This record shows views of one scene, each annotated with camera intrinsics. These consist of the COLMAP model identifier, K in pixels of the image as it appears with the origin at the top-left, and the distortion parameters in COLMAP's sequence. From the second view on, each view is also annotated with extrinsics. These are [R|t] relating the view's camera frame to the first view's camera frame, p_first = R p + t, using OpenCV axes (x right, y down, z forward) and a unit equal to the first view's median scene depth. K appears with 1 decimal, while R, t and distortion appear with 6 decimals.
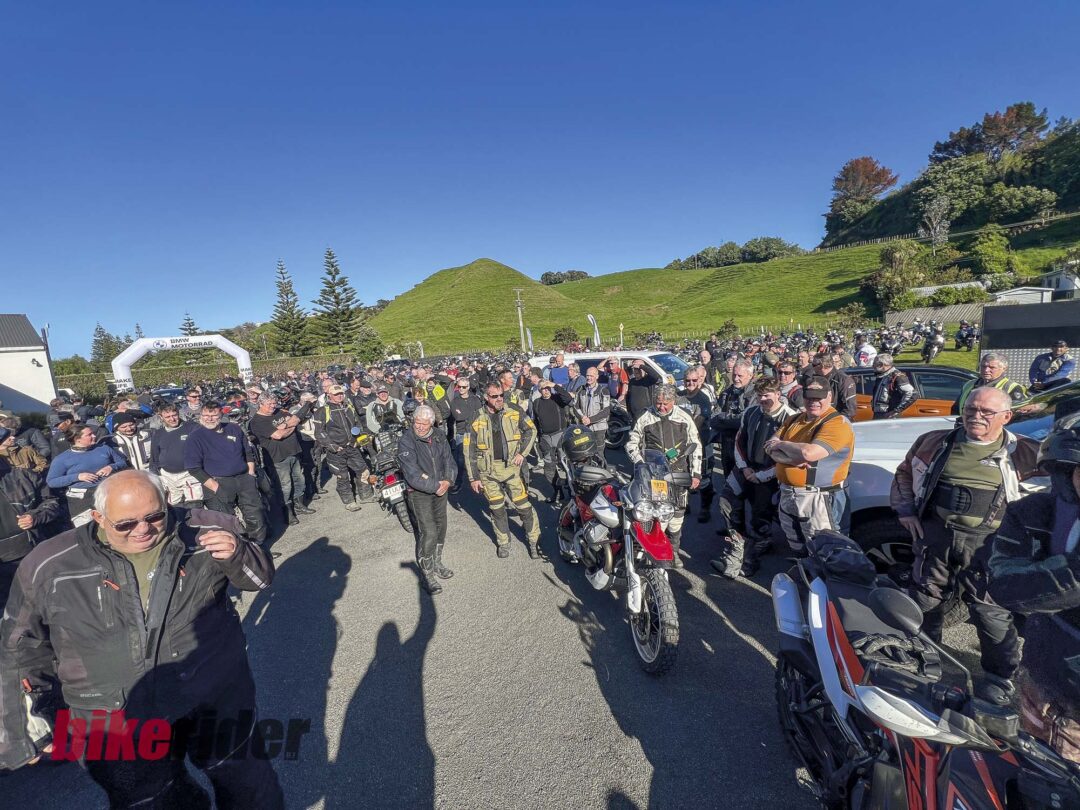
lens RADIAL K [[433.0, 0, 540.1], [0, 433.0, 405.9], [0, 0, 1]] dist [-0.001587, -0.000190]
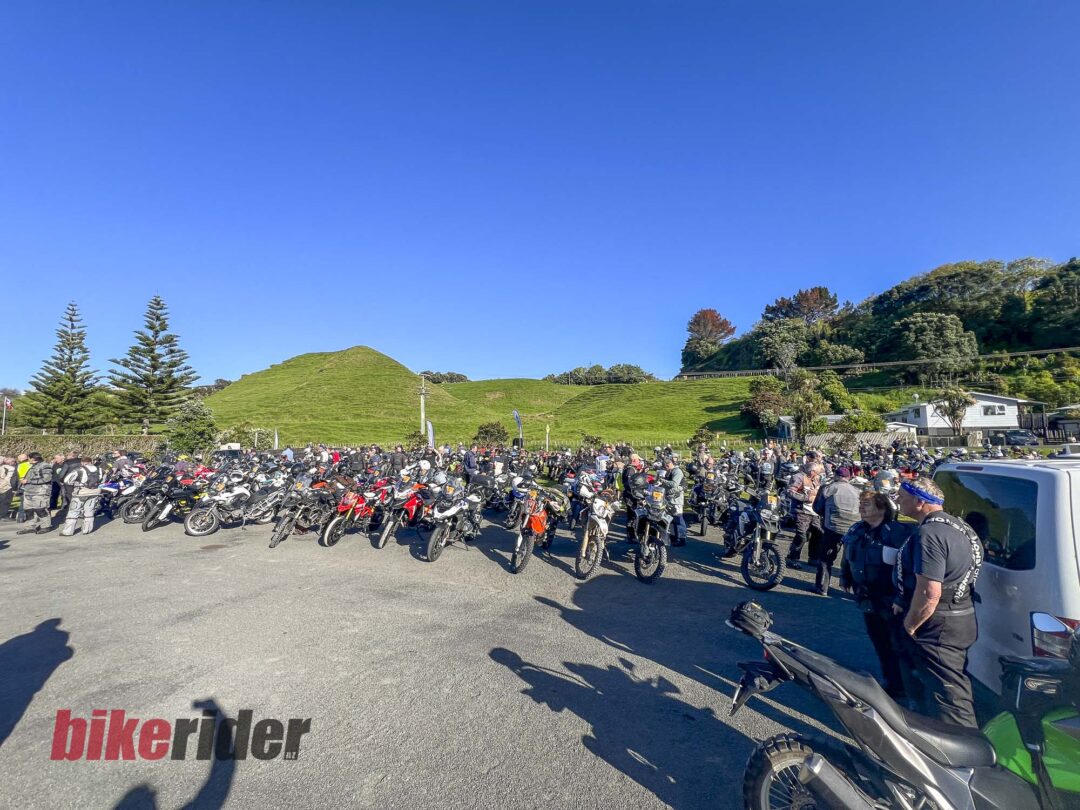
lens RADIAL K [[433.0, 0, 540.4], [0, 433.0, 404.1], [0, 0, 1]] dist [-0.001587, -0.000190]
pose [[0.951597, 0.096234, 0.291895, -0.044288], [-0.022514, 0.968992, -0.246065, -0.010474], [-0.306524, 0.227583, 0.924256, 0.112086]]
